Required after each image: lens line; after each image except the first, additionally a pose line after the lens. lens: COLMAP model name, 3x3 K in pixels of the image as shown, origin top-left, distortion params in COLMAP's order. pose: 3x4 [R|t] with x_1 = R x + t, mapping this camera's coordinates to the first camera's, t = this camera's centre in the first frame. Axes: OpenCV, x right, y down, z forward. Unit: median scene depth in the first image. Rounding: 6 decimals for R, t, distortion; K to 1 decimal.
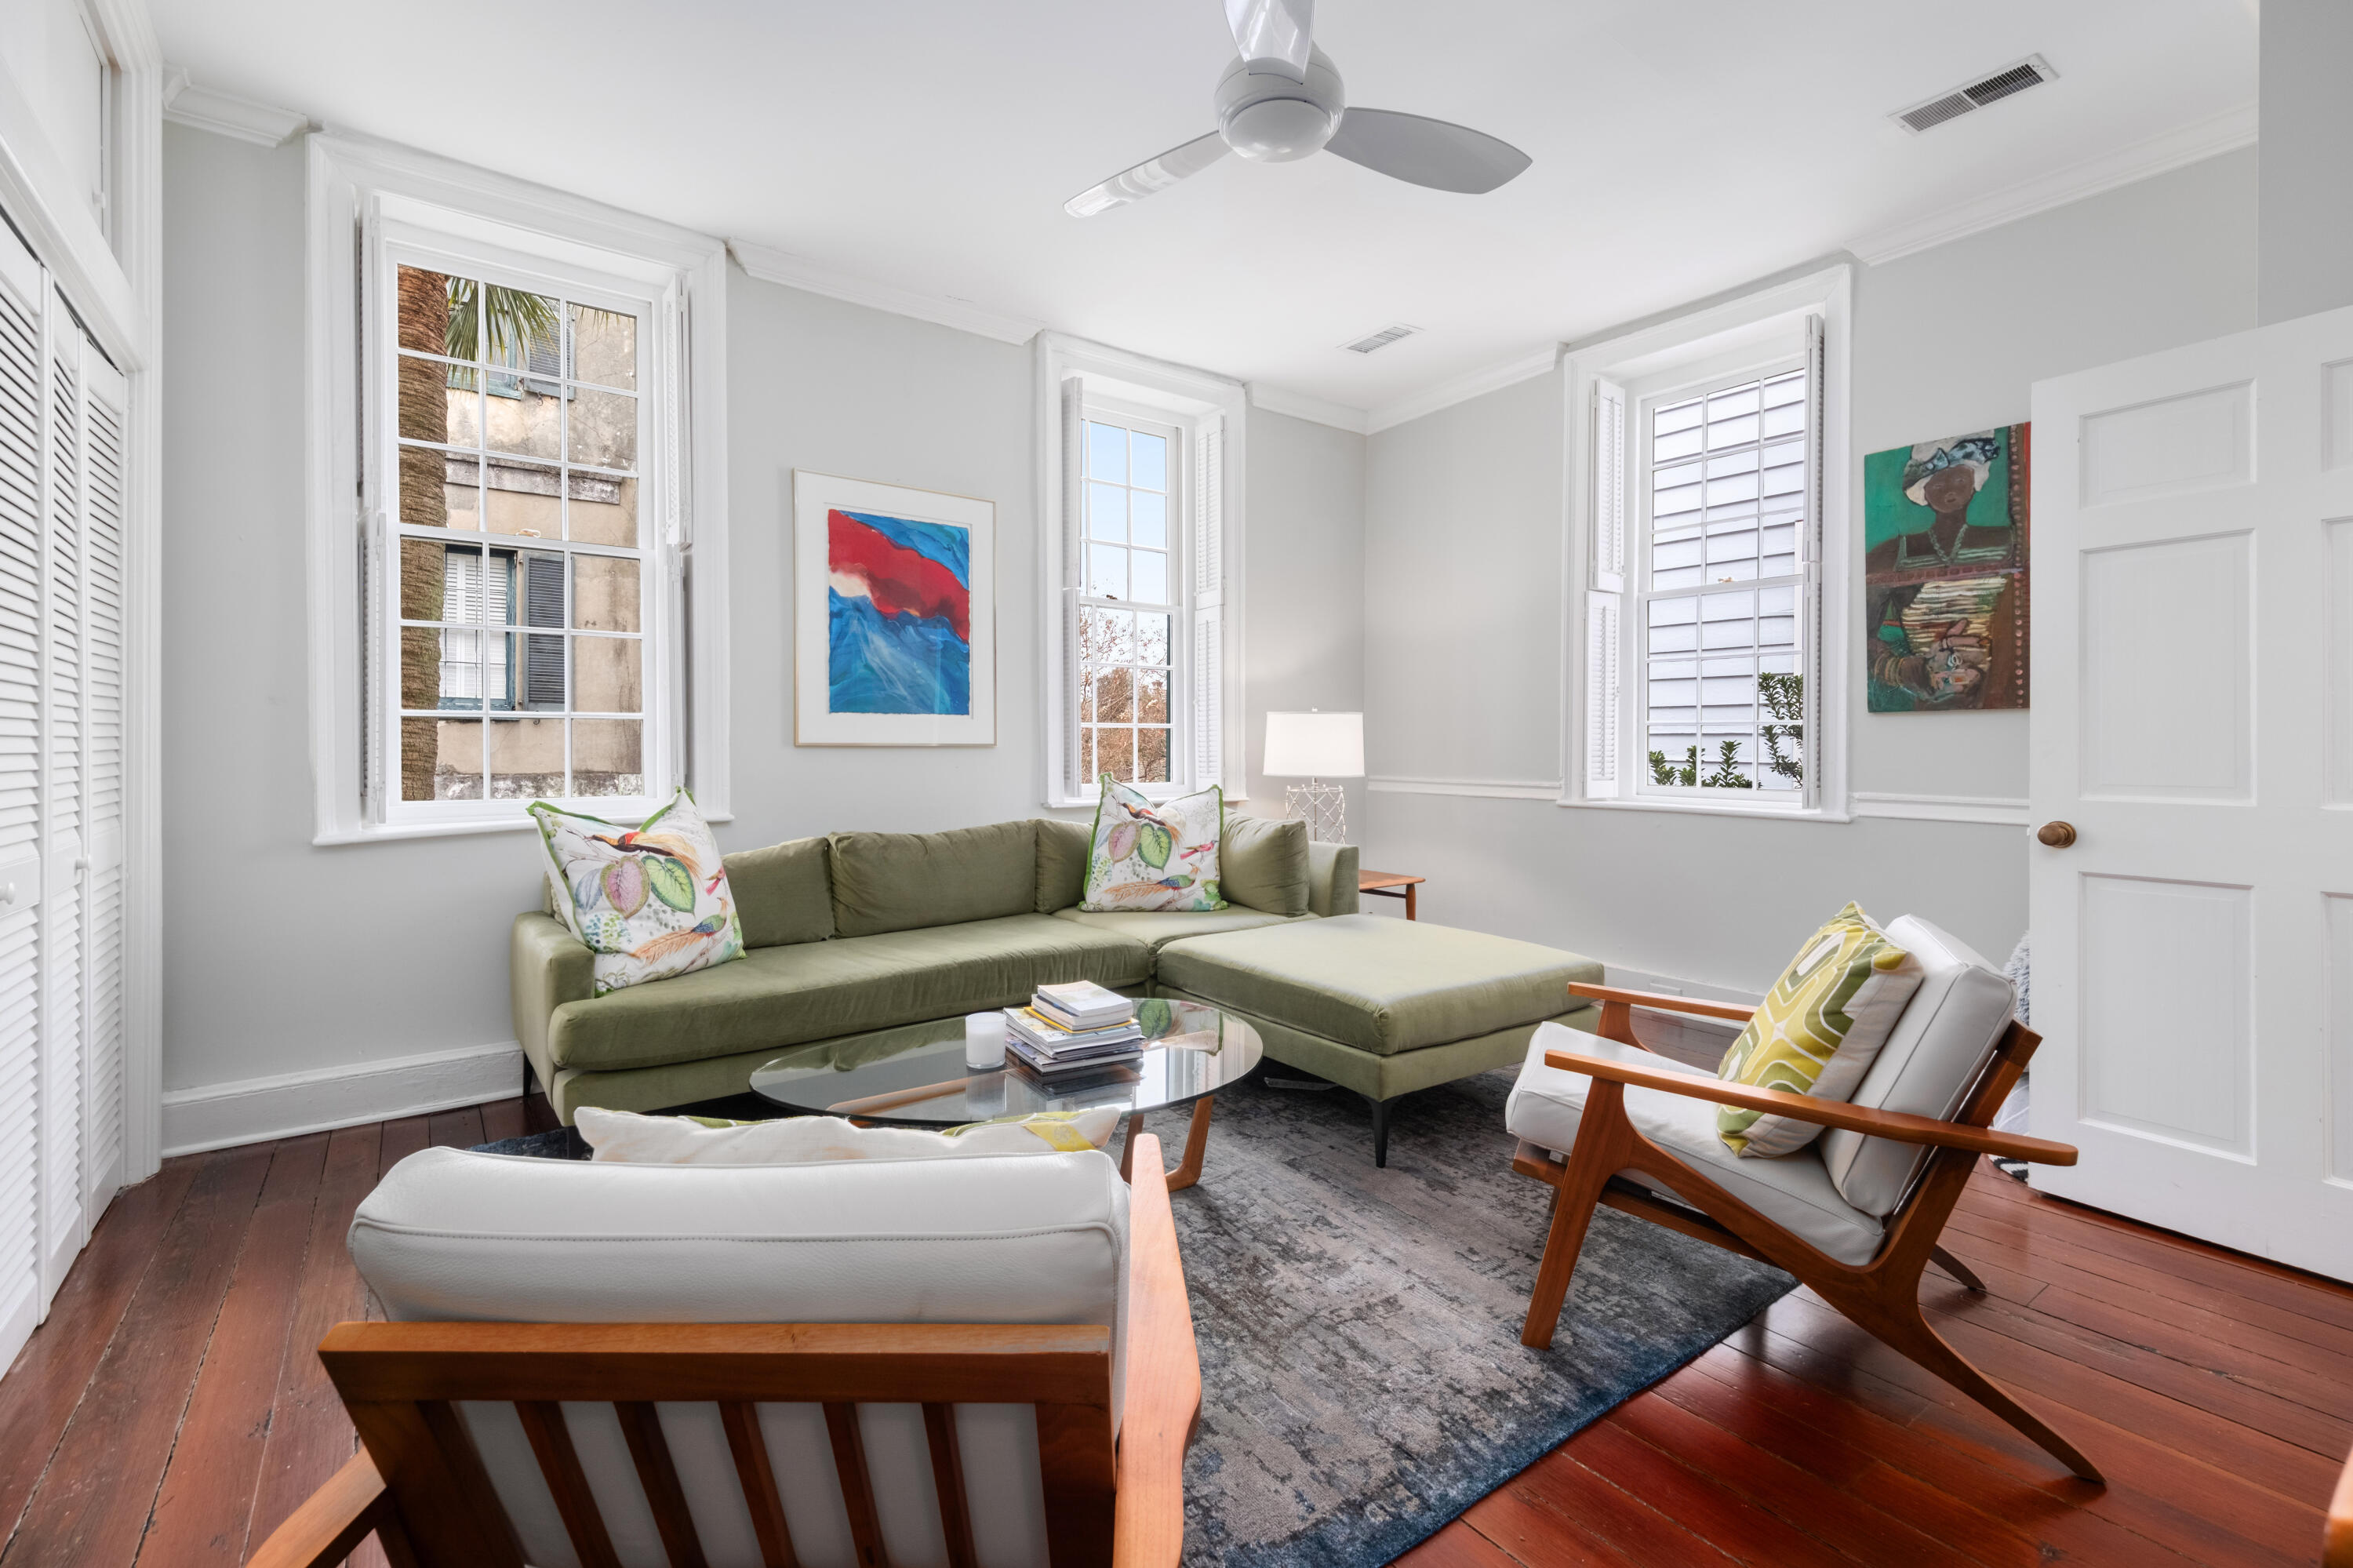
lens RADIAL K [[1070.4, 0, 1288.9], [0, 1070.4, 745.4], [0, 0, 1]] dist [0.007625, -0.005312]
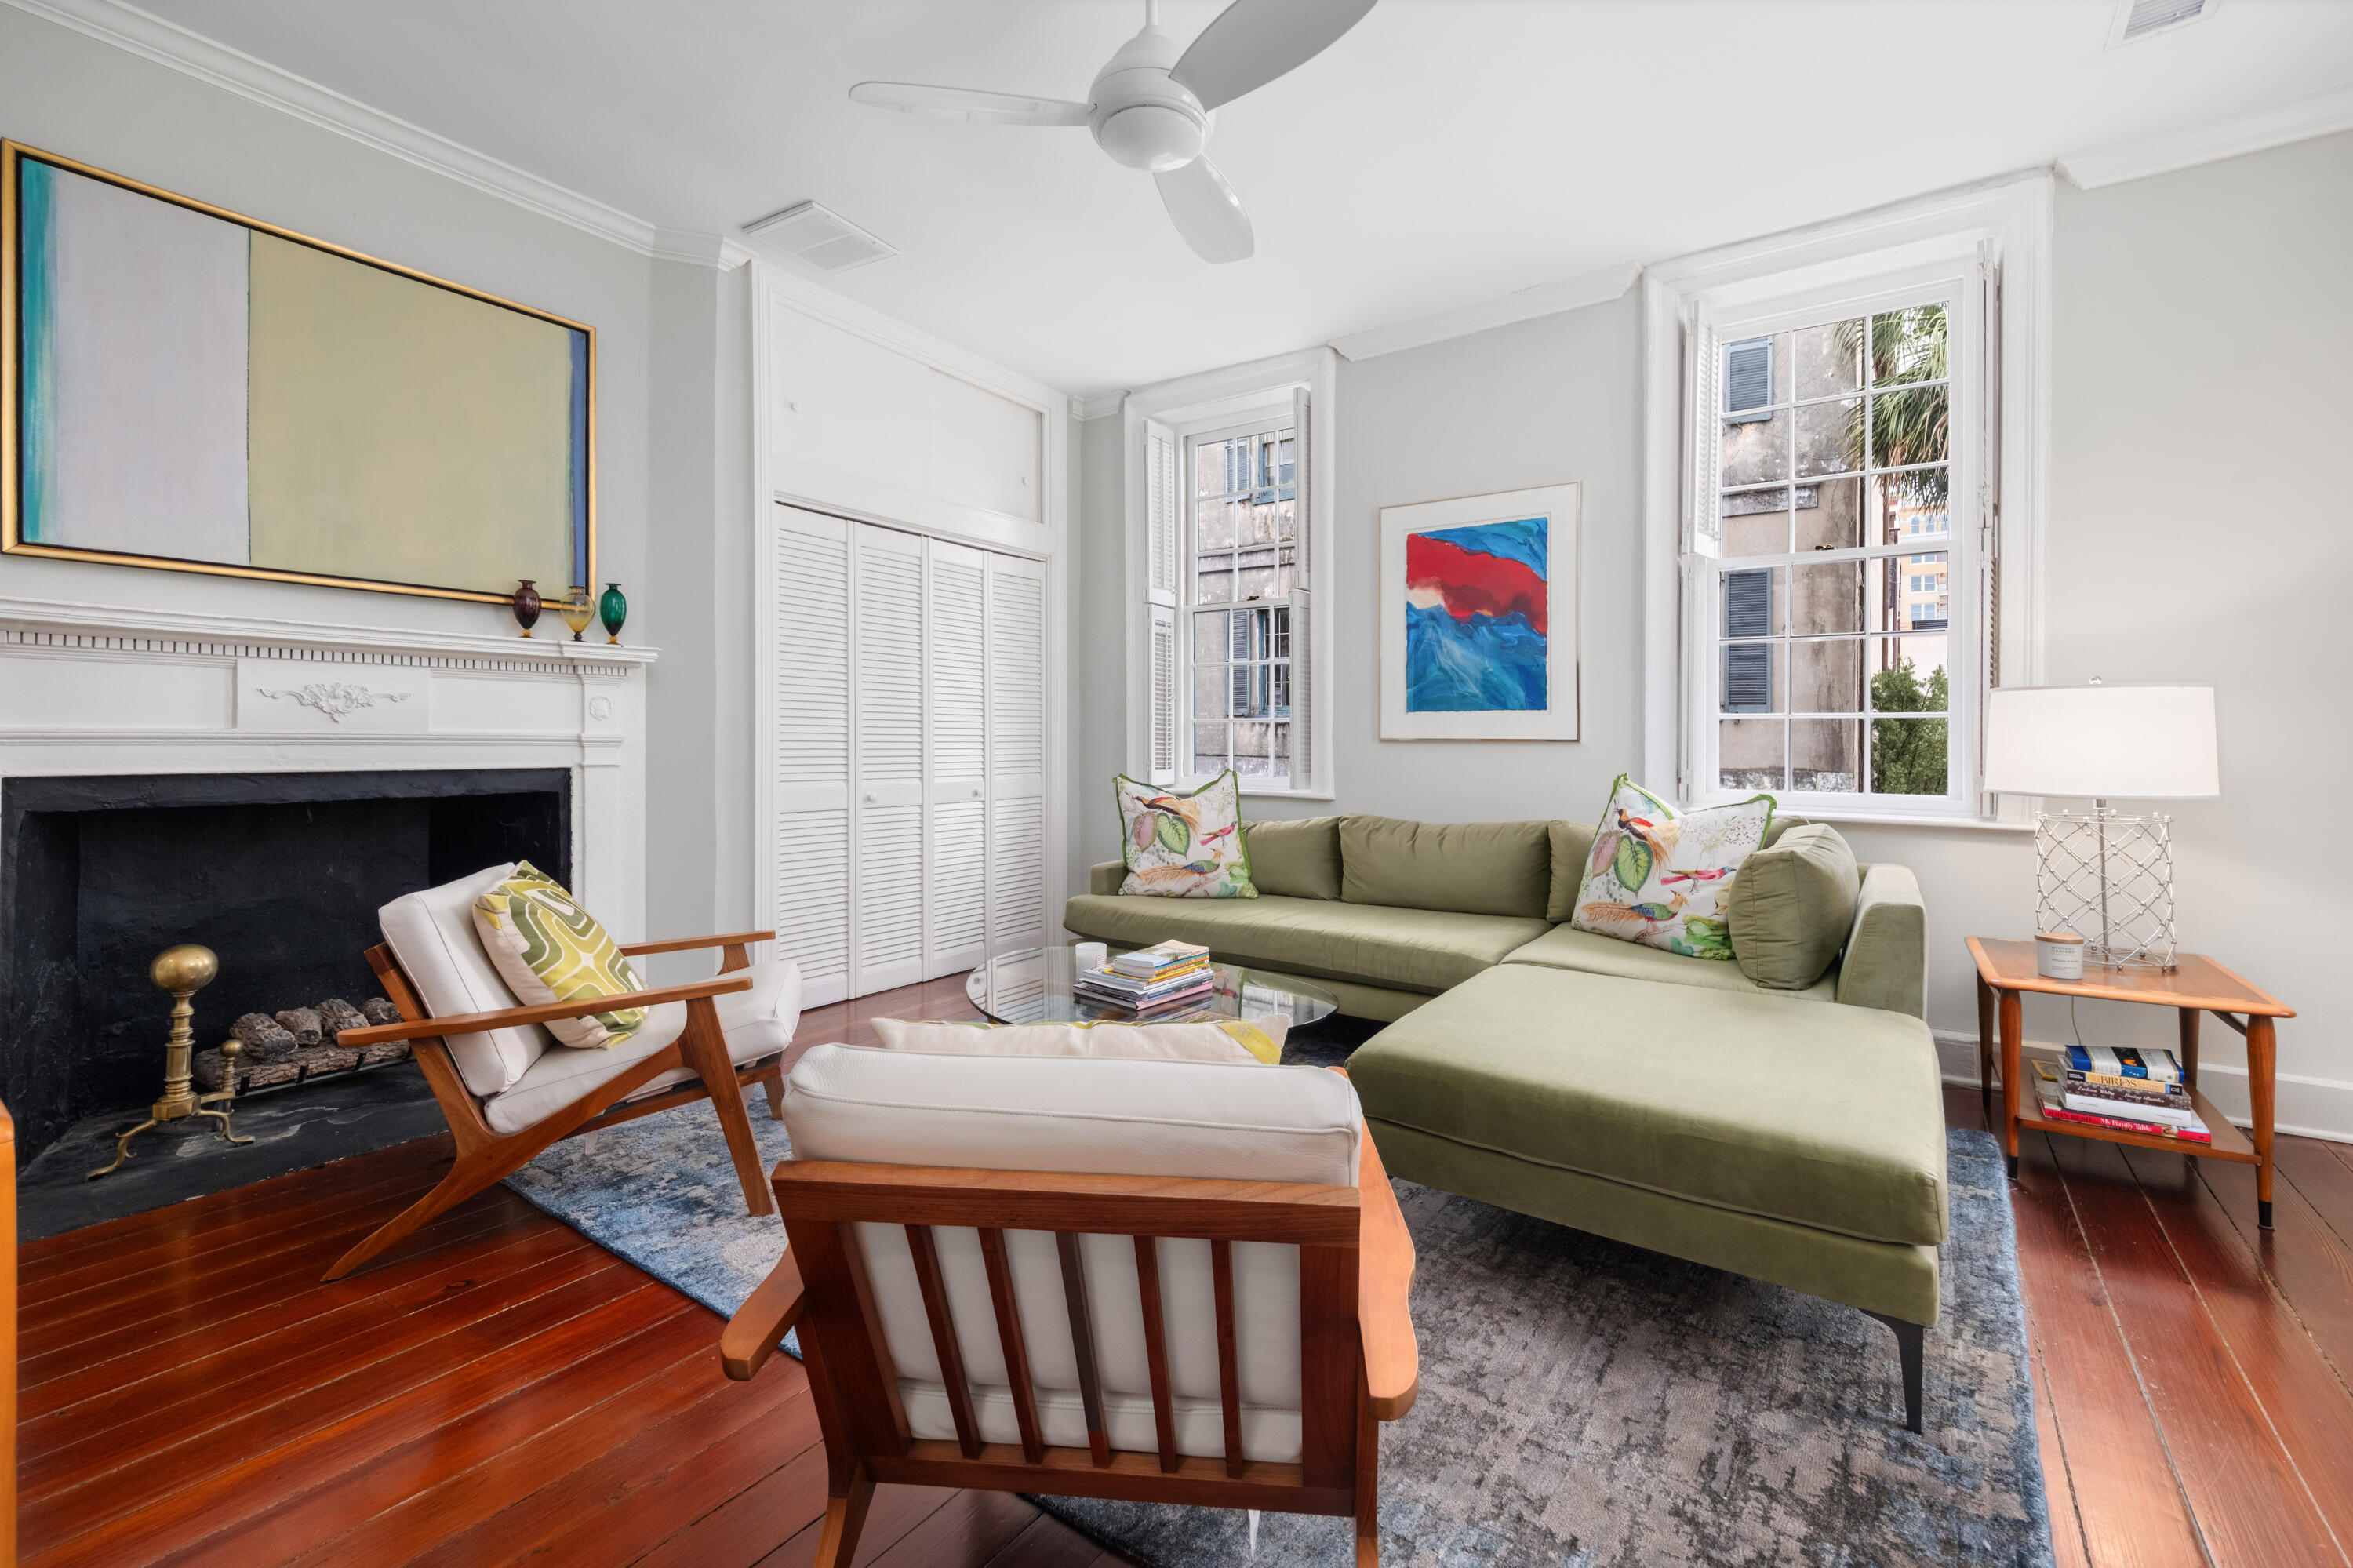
lens RADIAL K [[1025.7, 0, 1127.4], [0, 1025.7, 752.4], [0, 0, 1]] dist [-0.000417, -0.001829]
pose [[0.229949, 0.011959, -0.973129, 0.552525], [-0.005230, 0.999925, 0.011053, 0.002158], [0.973189, 0.002548, 0.229994, 0.440398]]
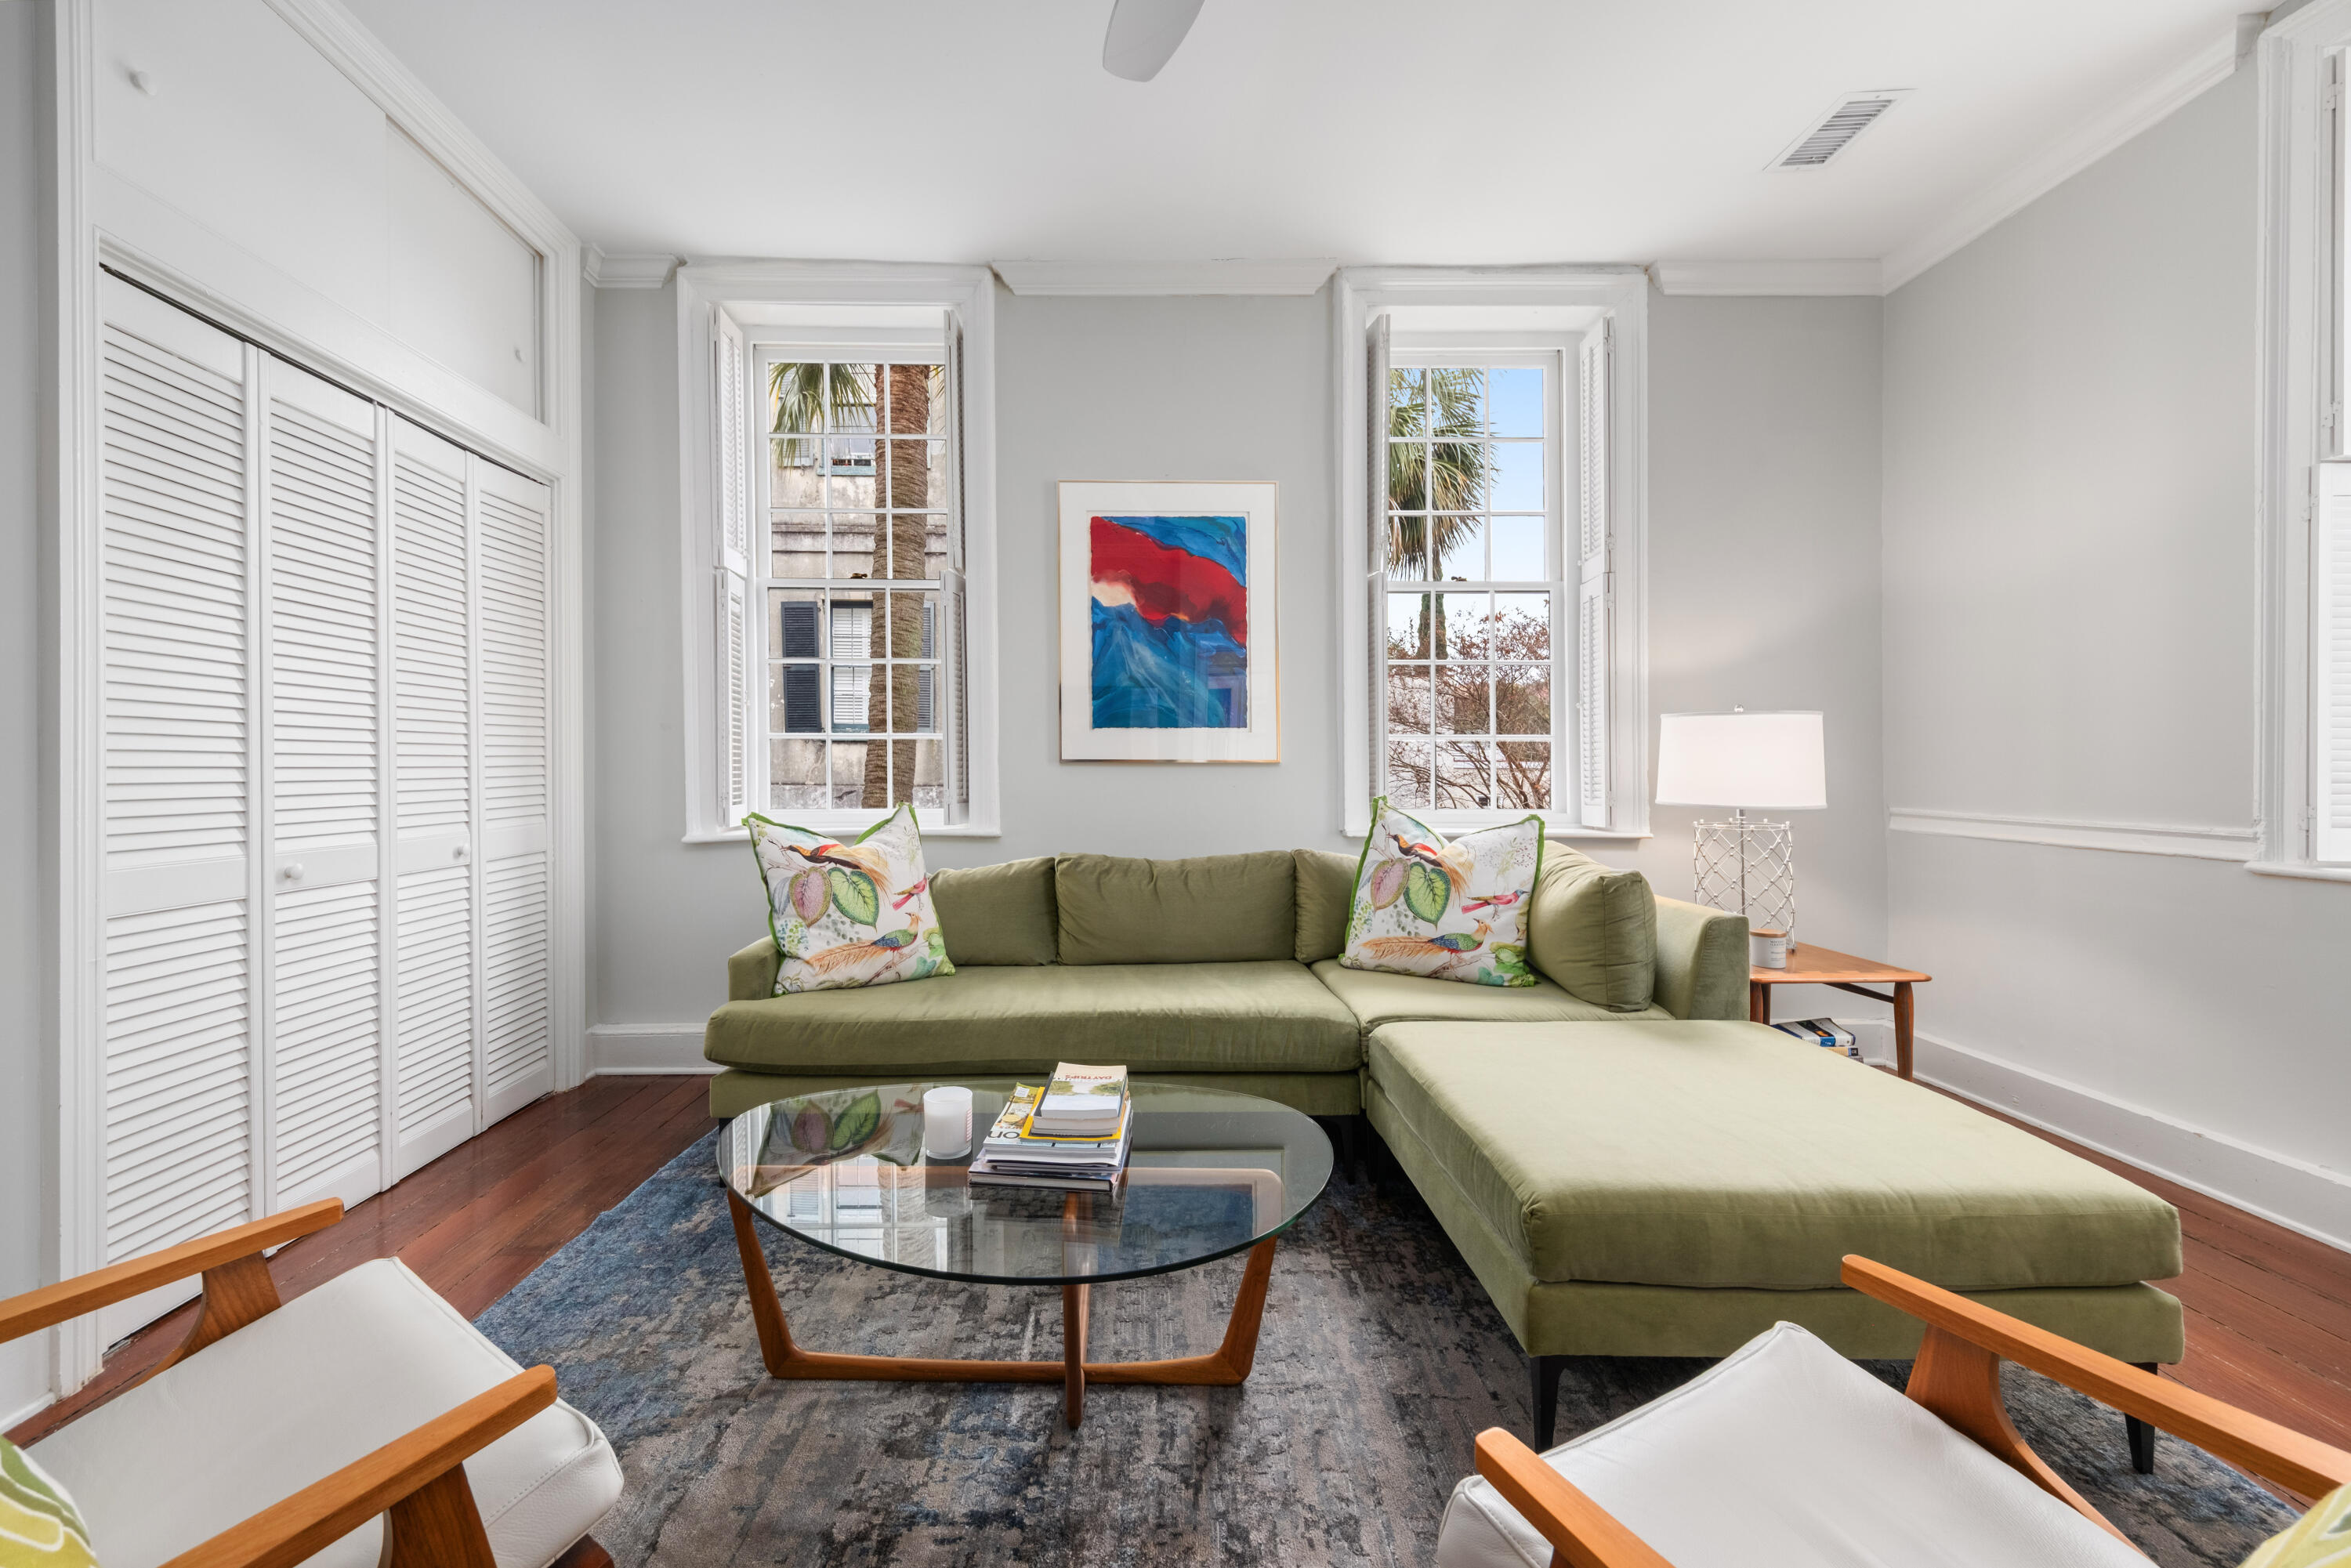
lens RADIAL K [[1069.4, 0, 1113.5], [0, 1069.4, 766.5], [0, 0, 1]] dist [0.007625, -0.005312]
pose [[0.767351, 0.000402, -0.641227, 0.194734], [0.000439, 0.999999, 0.001153, 0.002629], [0.641227, -0.001166, 0.767351, 0.266185]]
